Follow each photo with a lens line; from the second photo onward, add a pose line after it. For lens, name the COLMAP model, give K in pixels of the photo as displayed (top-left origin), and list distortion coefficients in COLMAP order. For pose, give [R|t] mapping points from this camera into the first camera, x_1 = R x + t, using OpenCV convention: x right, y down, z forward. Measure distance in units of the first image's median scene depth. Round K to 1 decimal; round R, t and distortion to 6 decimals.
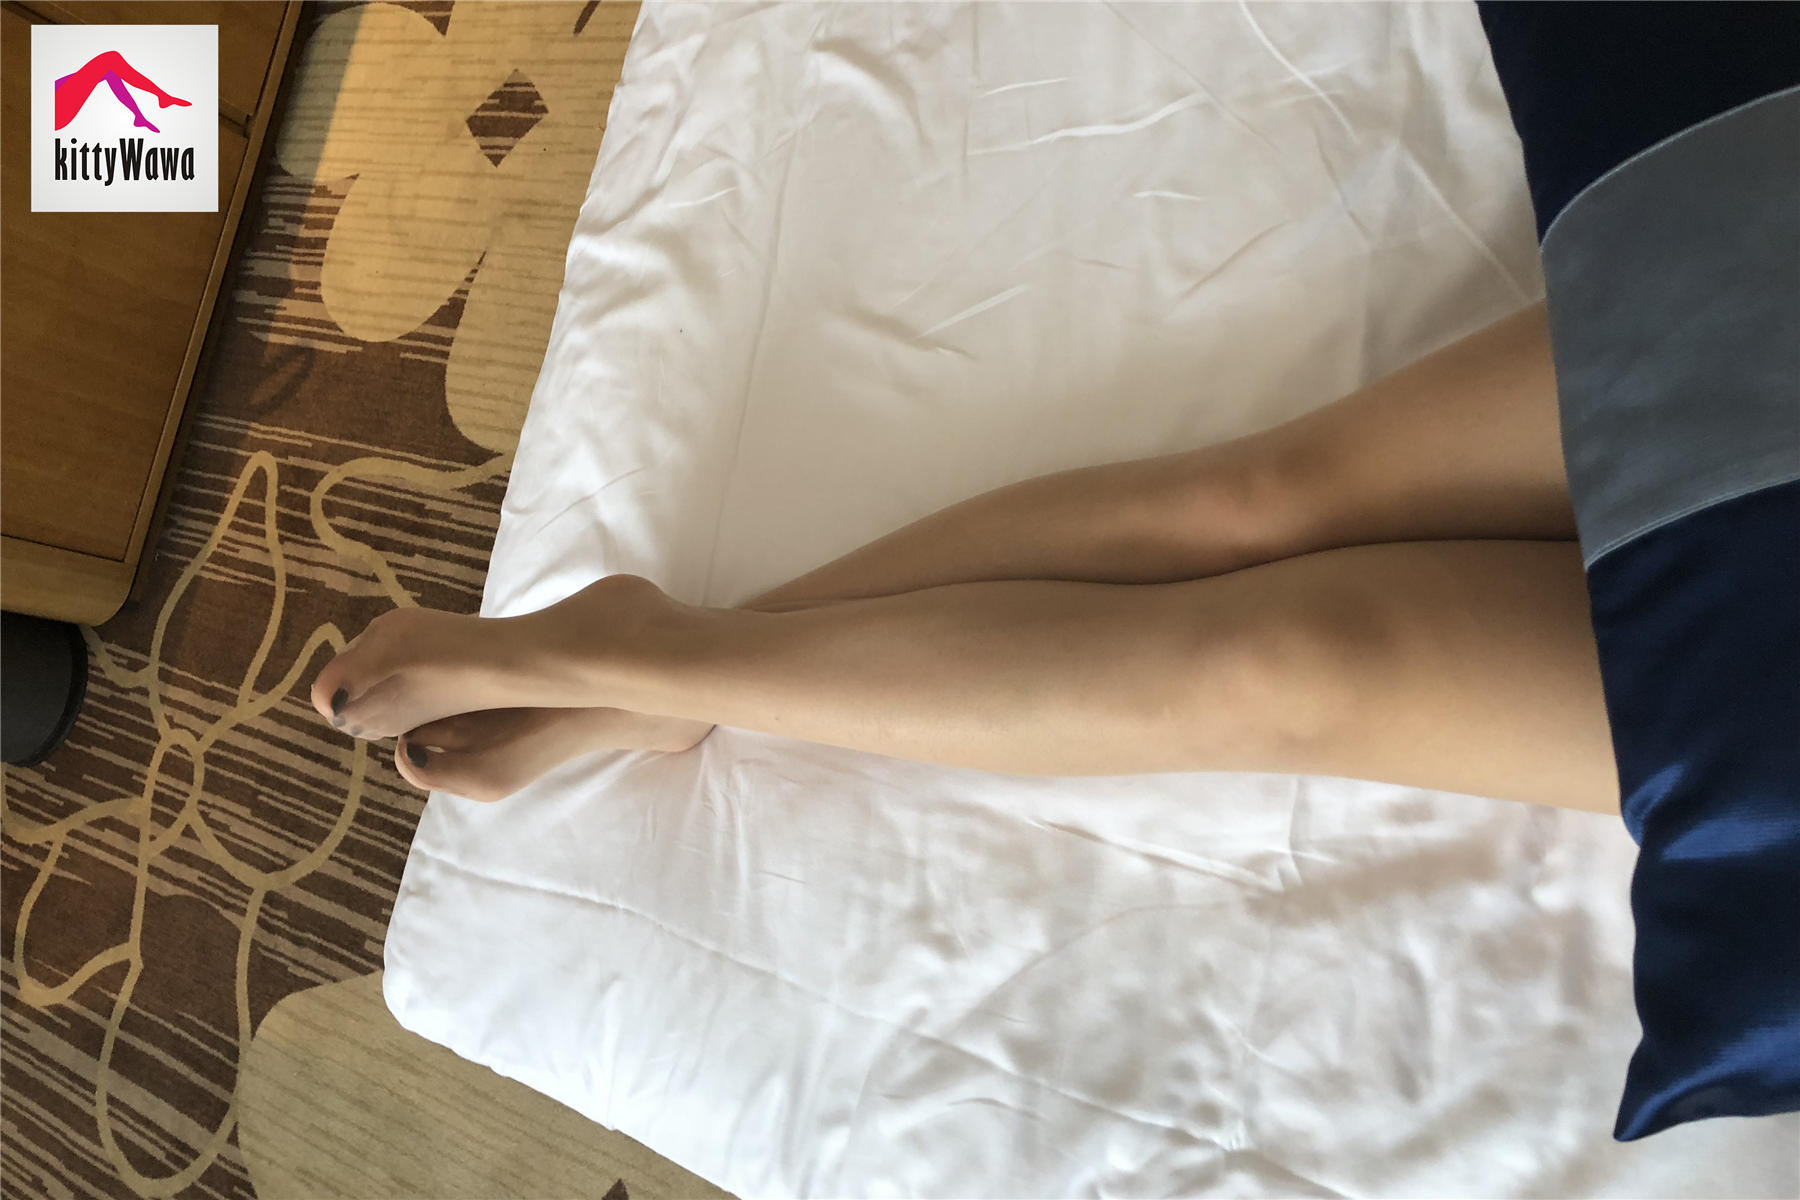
lens RADIAL K [[1510.1, 0, 857.8], [0, 1510.1, 603.2], [0, 0, 1]] dist [-0.005750, 0.021099]
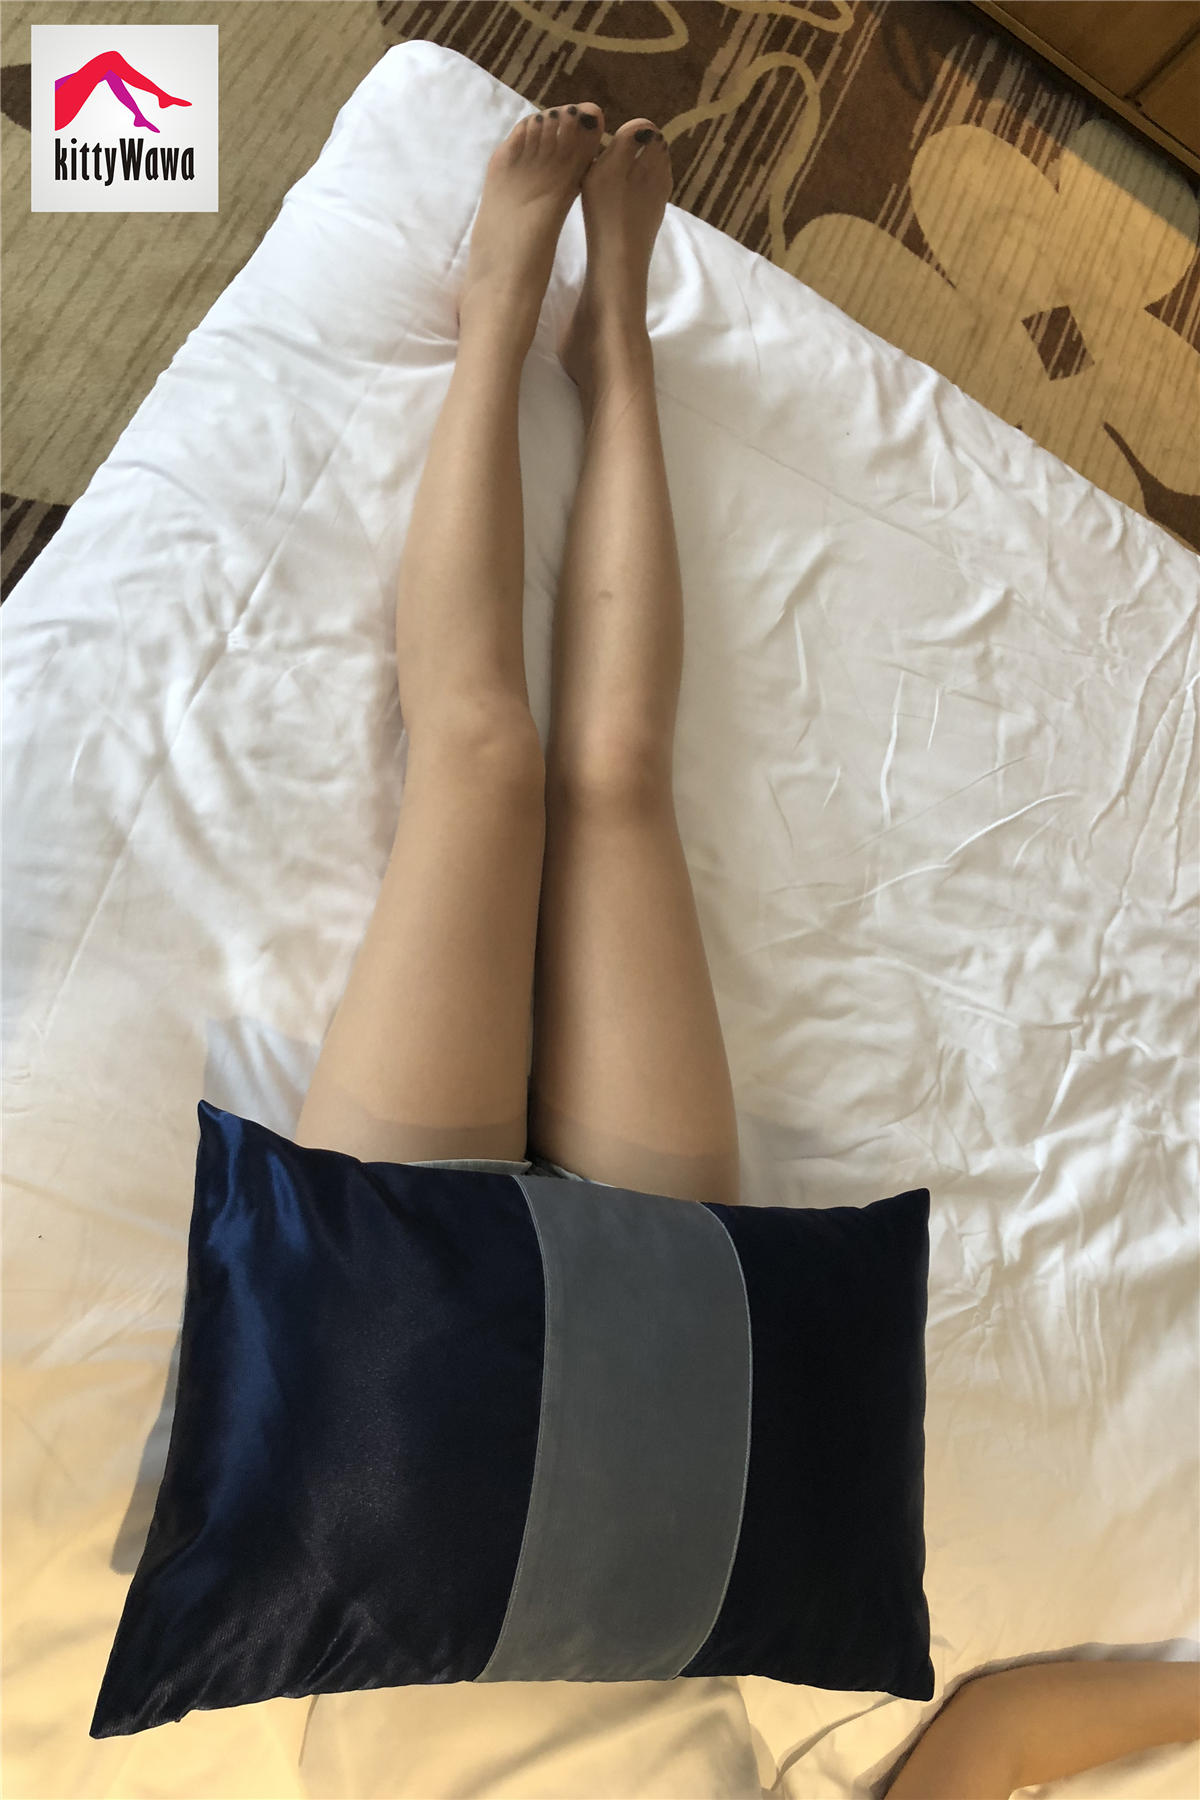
lens RADIAL K [[1525.2, 0, 600.0], [0, 1525.2, 900.0], [0, 0, 1]] dist [-0.001202, 0.011342]
pose [[-0.277893, 0.939637, 0.199645, 0.033967], [-0.958582, -0.257745, -0.121197, 0.048134], [-0.062424, -0.225056, 0.972344, -0.218191]]
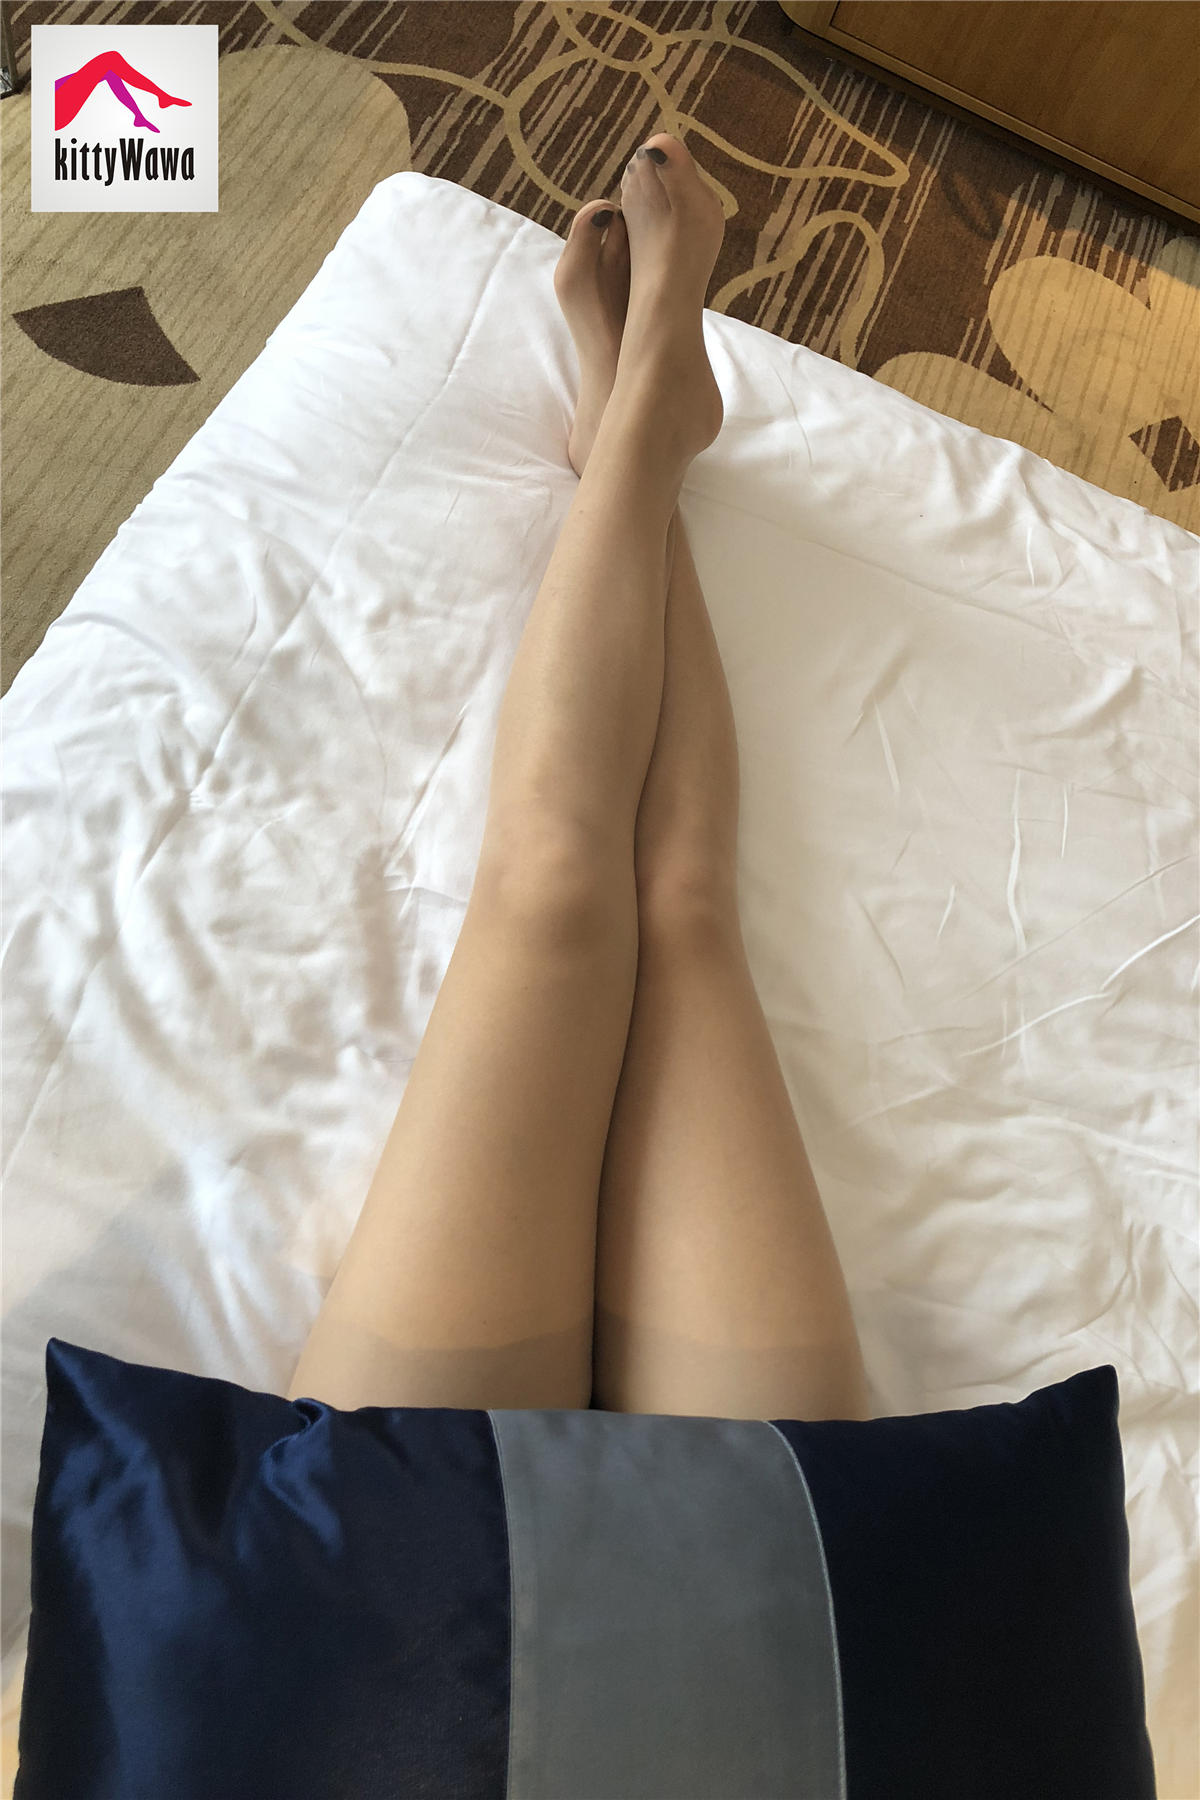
lens RADIAL K [[1510.1, 0, 633.4], [0, 1510.1, 875.6], [0, 0, 1]] dist [-0.005750, 0.021099]
pose [[-0.171057, 0.983580, 0.057528, 0.068748], [-0.984805, -0.172462, 0.020378, -0.017183], [0.029965, -0.053168, 0.998136, -0.104323]]
